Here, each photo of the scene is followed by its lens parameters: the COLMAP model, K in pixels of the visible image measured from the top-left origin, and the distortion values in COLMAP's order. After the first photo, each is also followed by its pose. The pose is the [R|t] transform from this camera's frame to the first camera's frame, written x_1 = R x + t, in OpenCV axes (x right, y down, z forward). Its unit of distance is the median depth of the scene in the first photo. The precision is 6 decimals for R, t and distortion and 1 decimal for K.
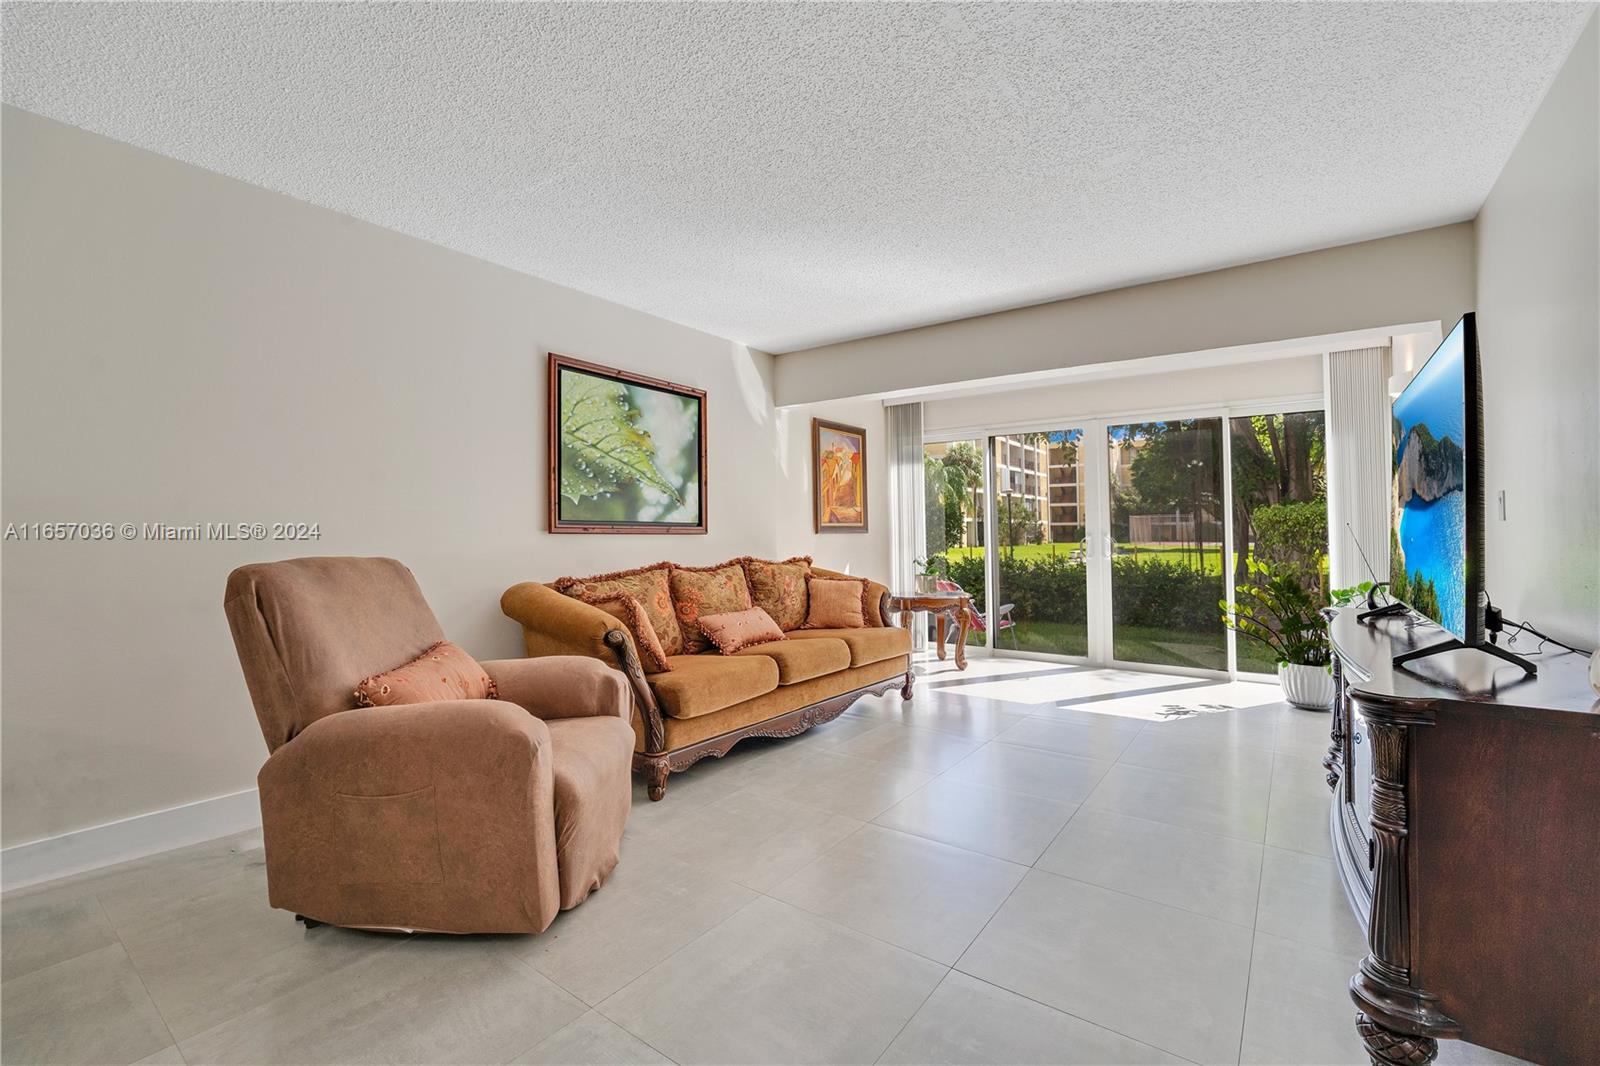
lens RADIAL K [[661.3, 0, 815.6], [0, 661.3, 530.5], [0, 0, 1]] dist [-0.026971, 0.000522]
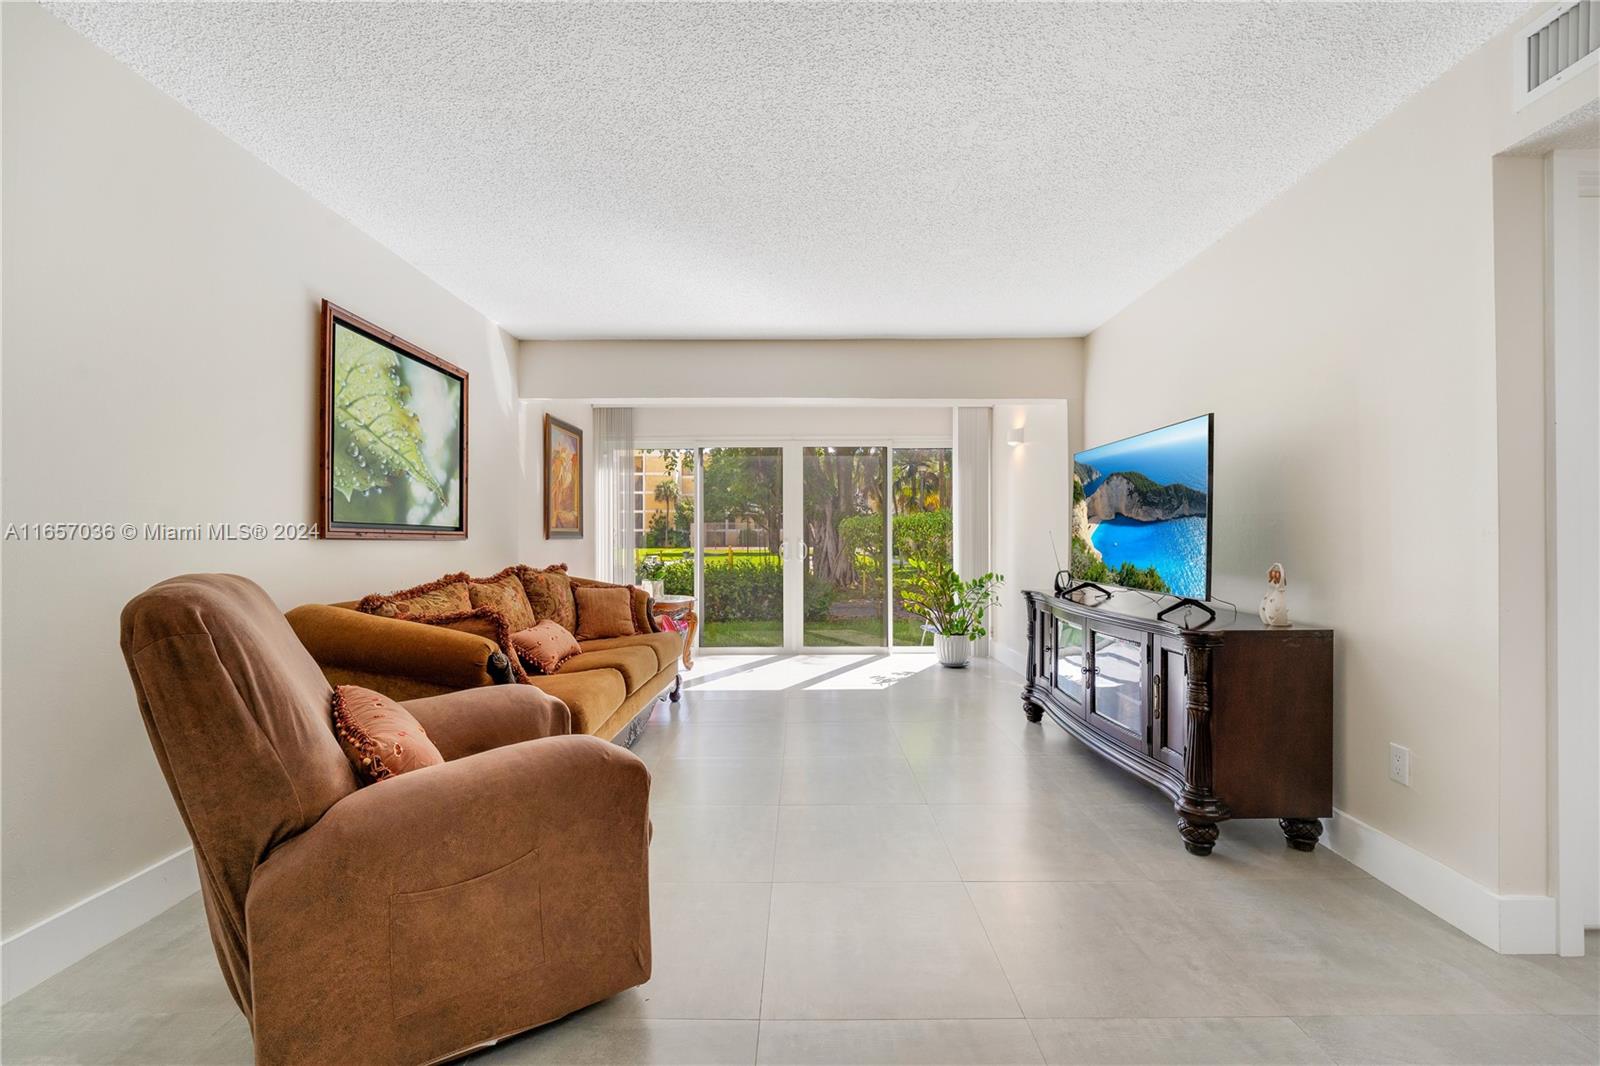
lens RADIAL K [[661.3, 0, 800.2], [0, 661.3, 537.7], [0, 0, 1]] dist [-0.026971, 0.000522]
pose [[0.816154, 0.001959, 0.577831, -0.332999], [-0.003092, 0.999995, 0.000976, 0.000739], [-0.577826, -0.002584, 0.816156, 0.061020]]
